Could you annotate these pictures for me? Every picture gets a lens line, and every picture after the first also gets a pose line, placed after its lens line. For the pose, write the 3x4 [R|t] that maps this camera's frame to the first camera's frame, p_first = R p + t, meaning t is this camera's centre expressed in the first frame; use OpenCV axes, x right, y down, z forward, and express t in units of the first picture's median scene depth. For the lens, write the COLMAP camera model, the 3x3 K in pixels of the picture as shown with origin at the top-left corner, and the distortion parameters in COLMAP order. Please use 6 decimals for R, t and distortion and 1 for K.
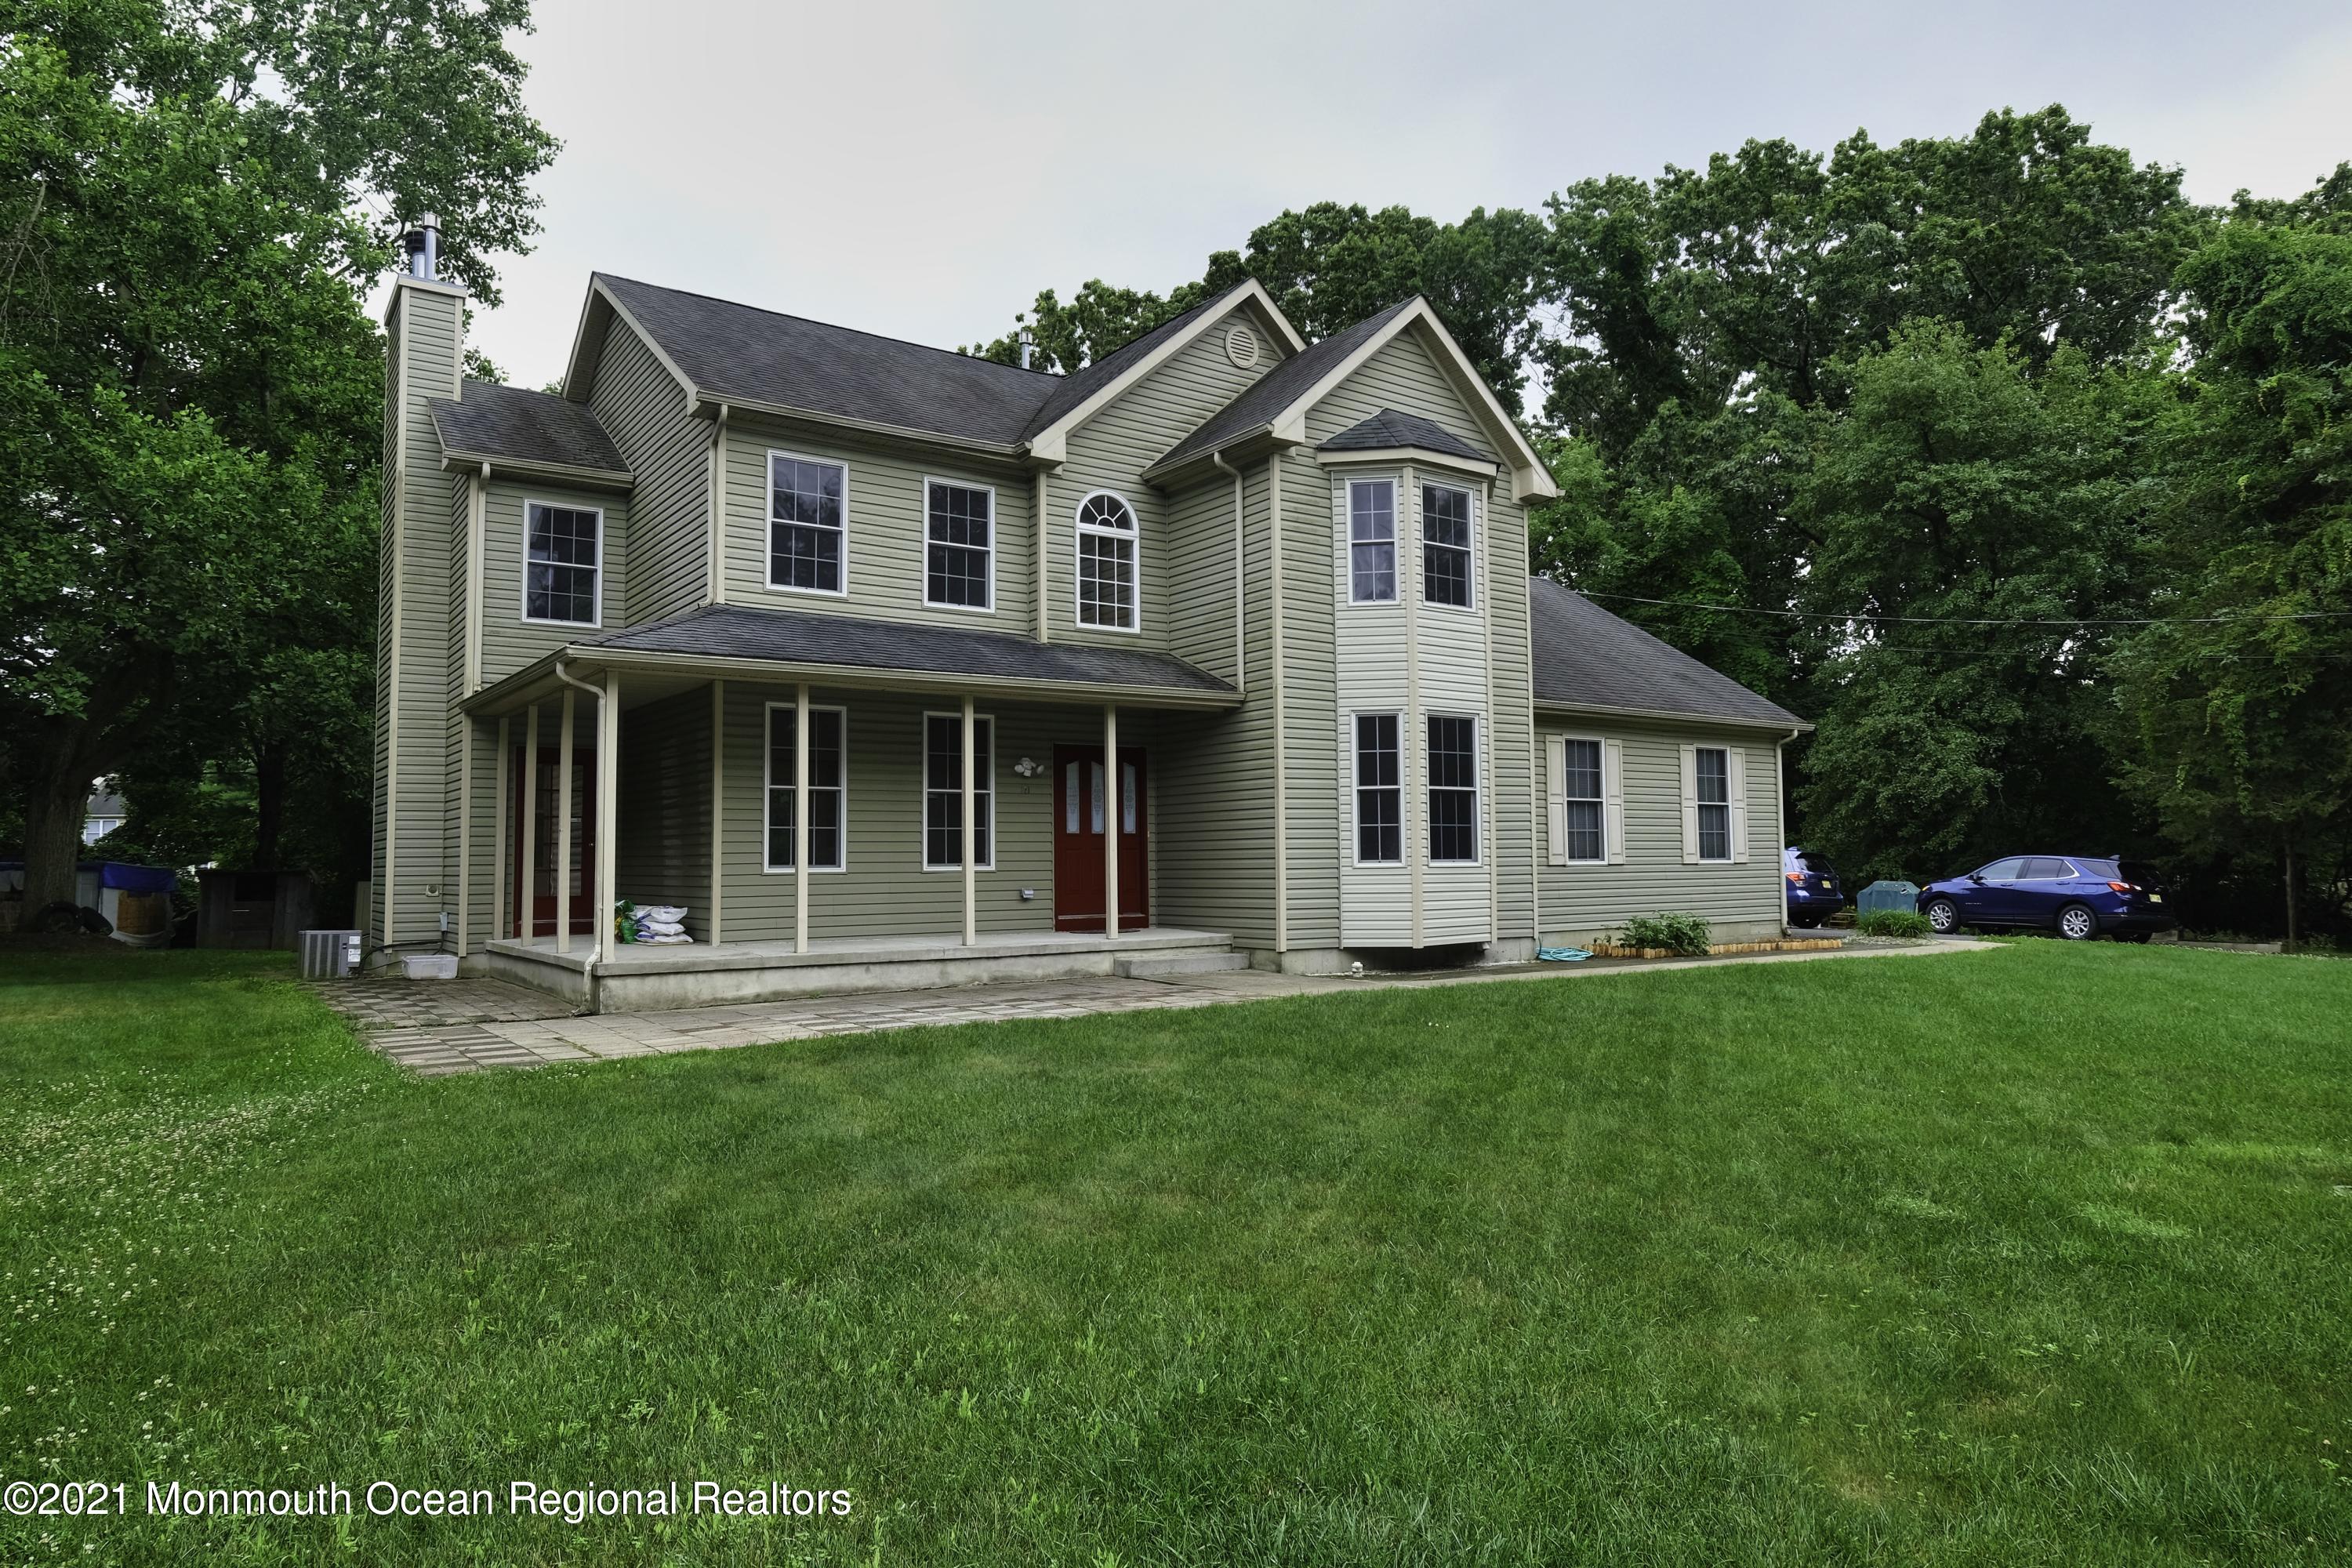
lens RADIAL K [[1444.3, 0, 1177.4], [0, 1444.3, 787.2], [0, 0, 1]] dist [-0.003798, 0.000015]
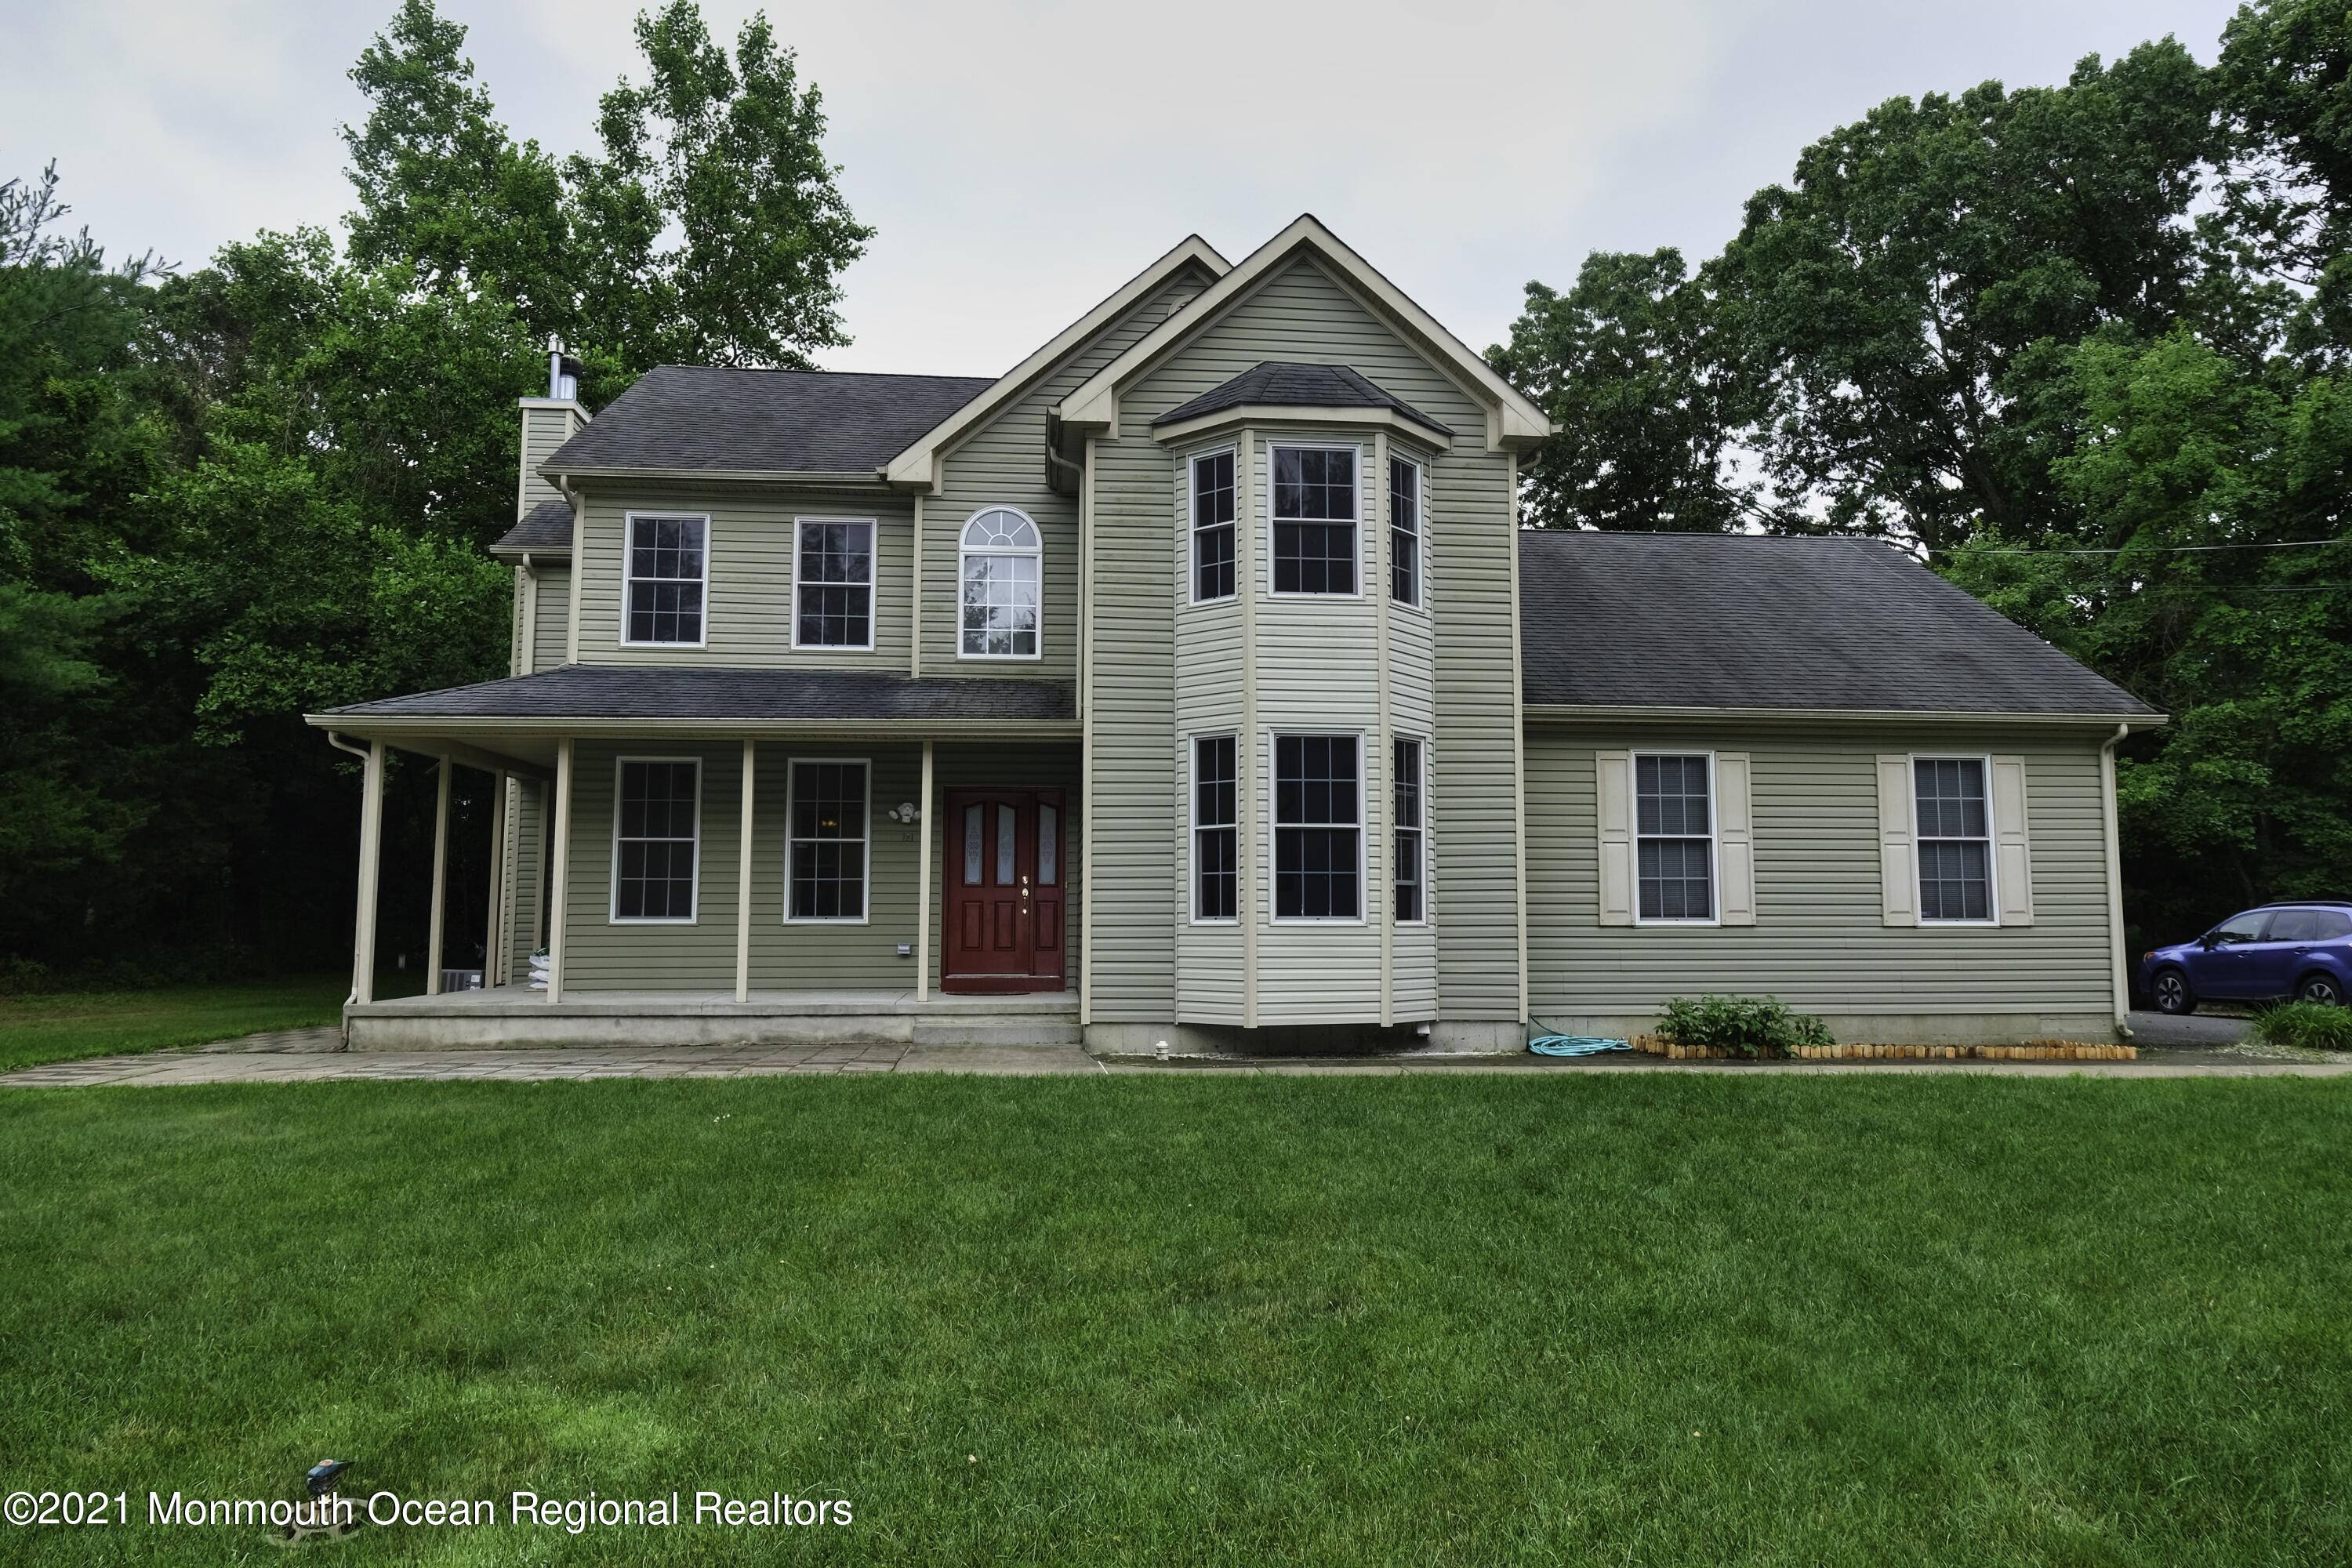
lens RADIAL K [[1507.8, 0, 1182.9], [0, 1507.8, 784.3], [0, 0, 1]] dist [0.001225, -0.009449]
pose [[0.862024, -0.035981, -0.505589, 0.544456], [0.018209, 0.999032, -0.040051, 0.009989], [0.506540, 0.025319, 0.861845, 0.255448]]
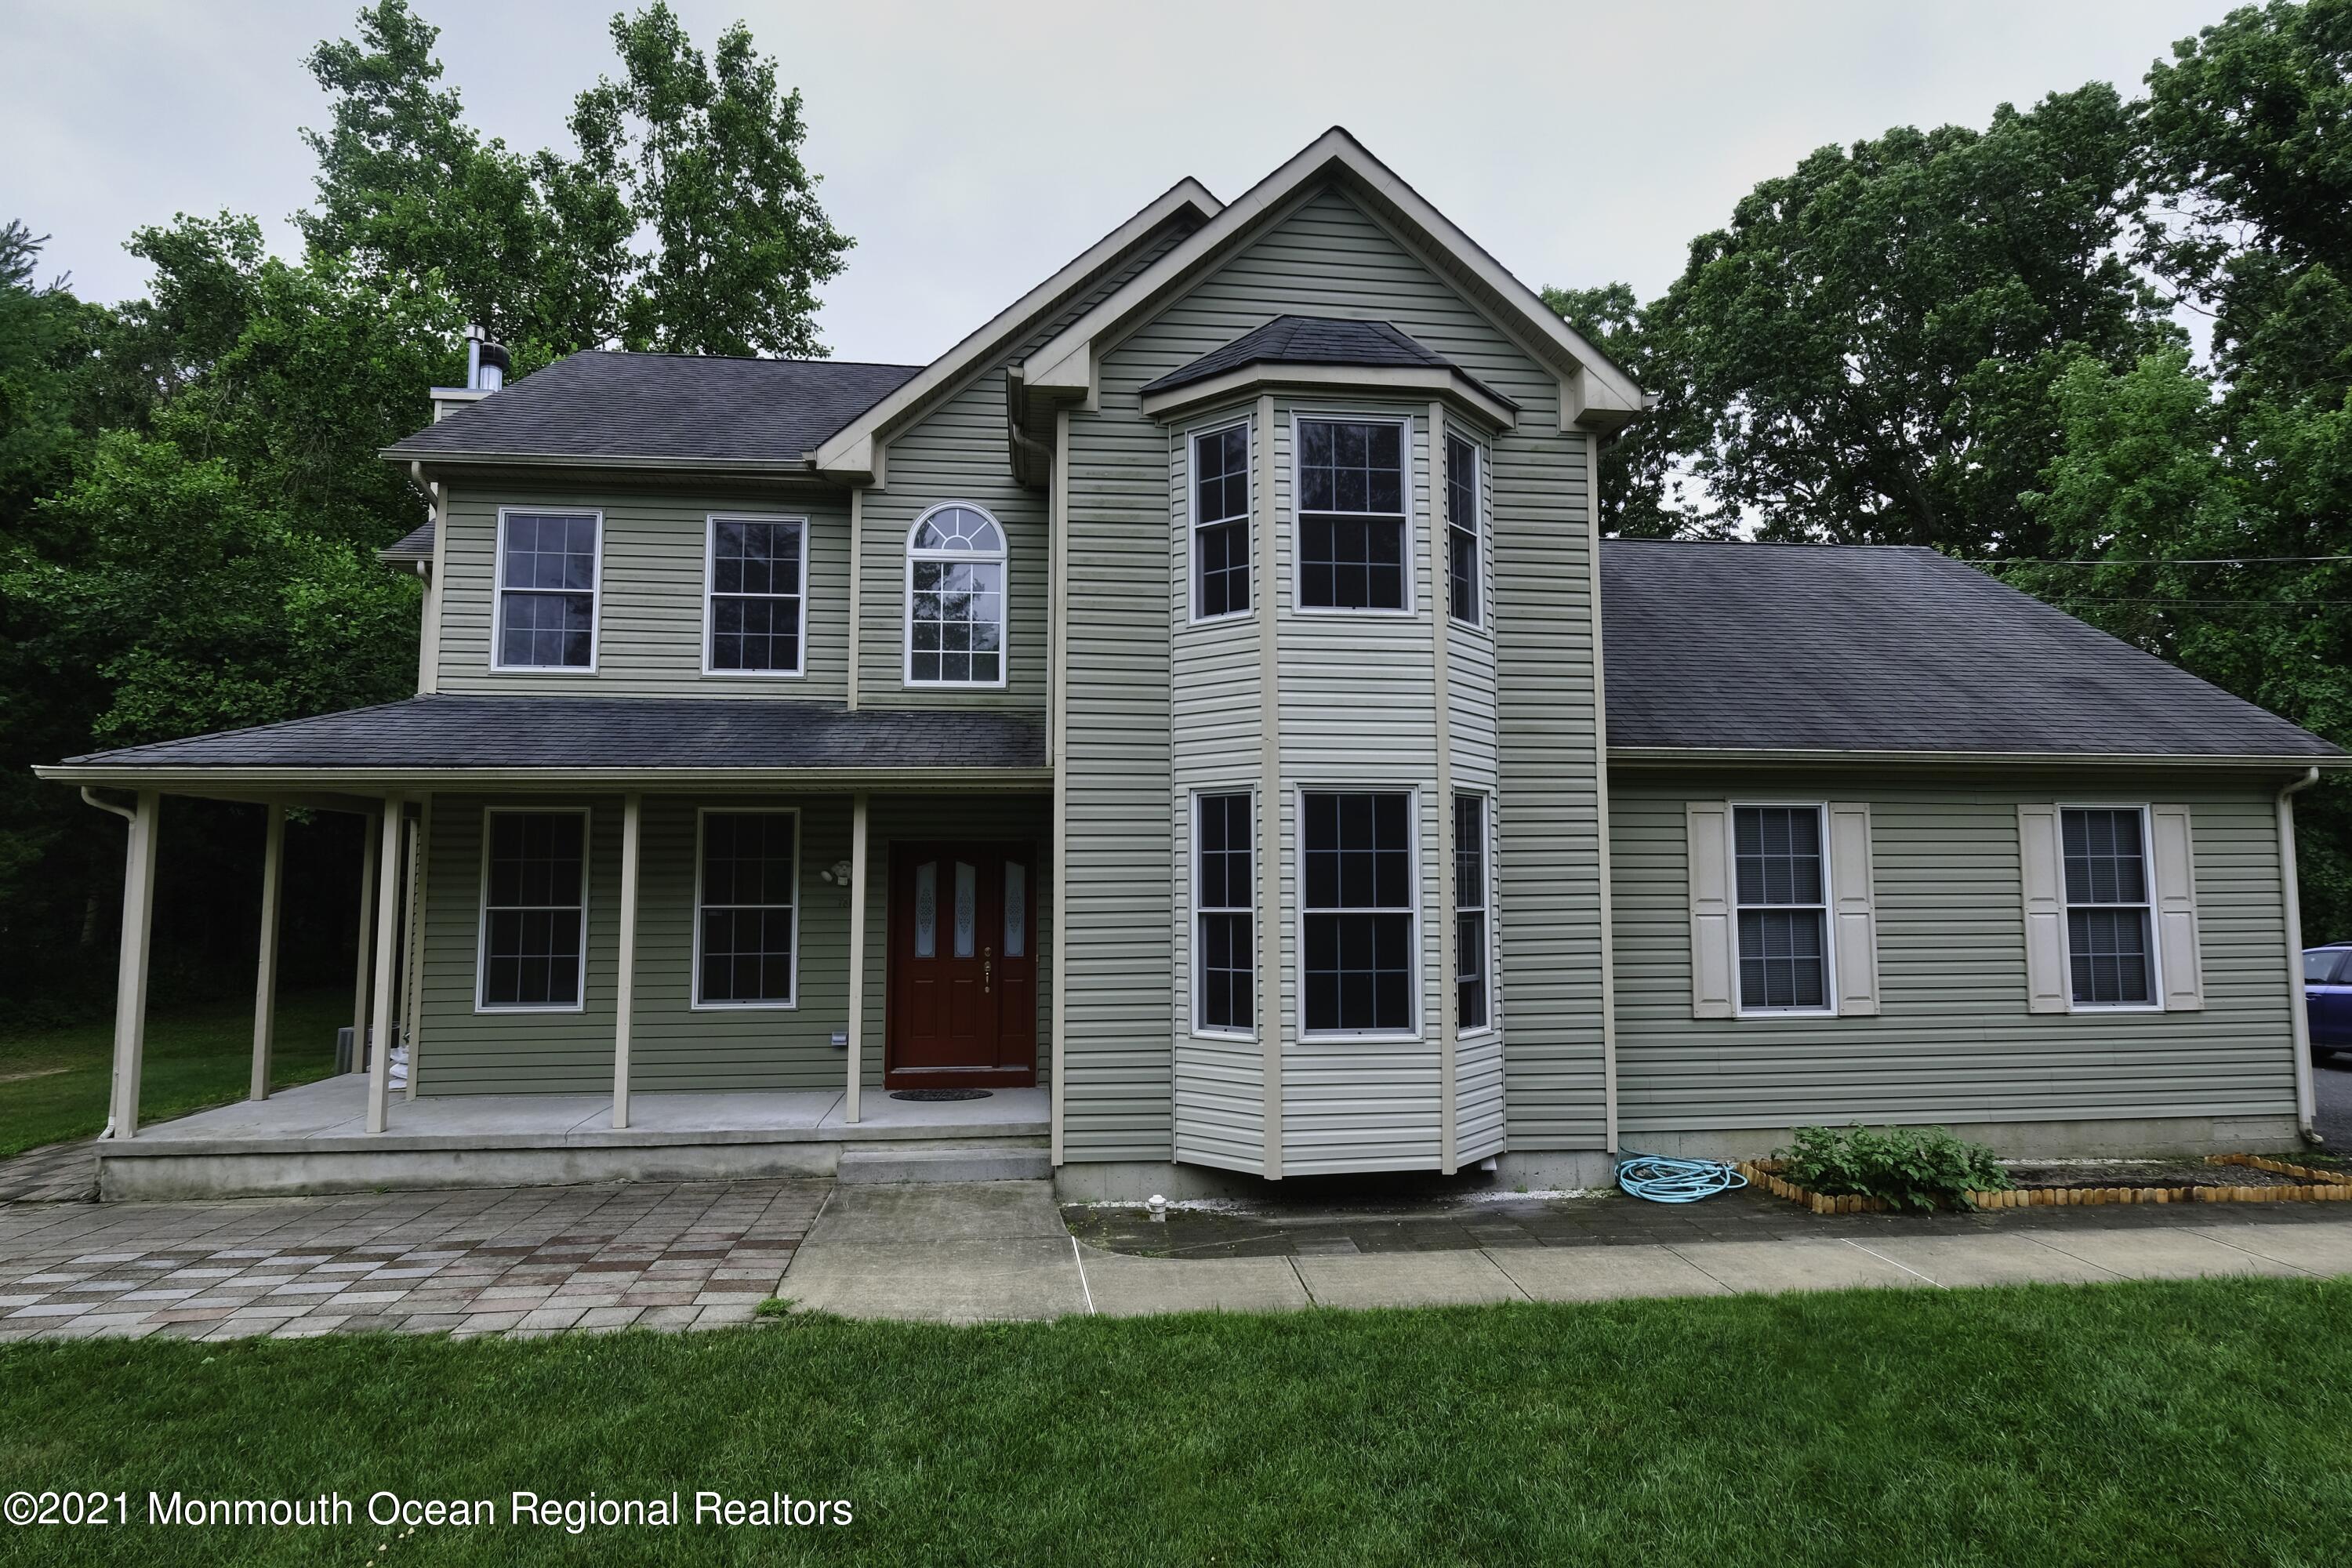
lens RADIAL K [[1286.8, 0, 1190.9], [0, 1286.8, 778.6], [0, 0, 1]] dist [-0.006511, -0.000441]
pose [[0.873431, -0.033498, -0.485794, 0.393488], [0.020542, 0.999278, -0.031971, -0.038866], [0.486514, 0.017945, 0.873489, 0.496419]]
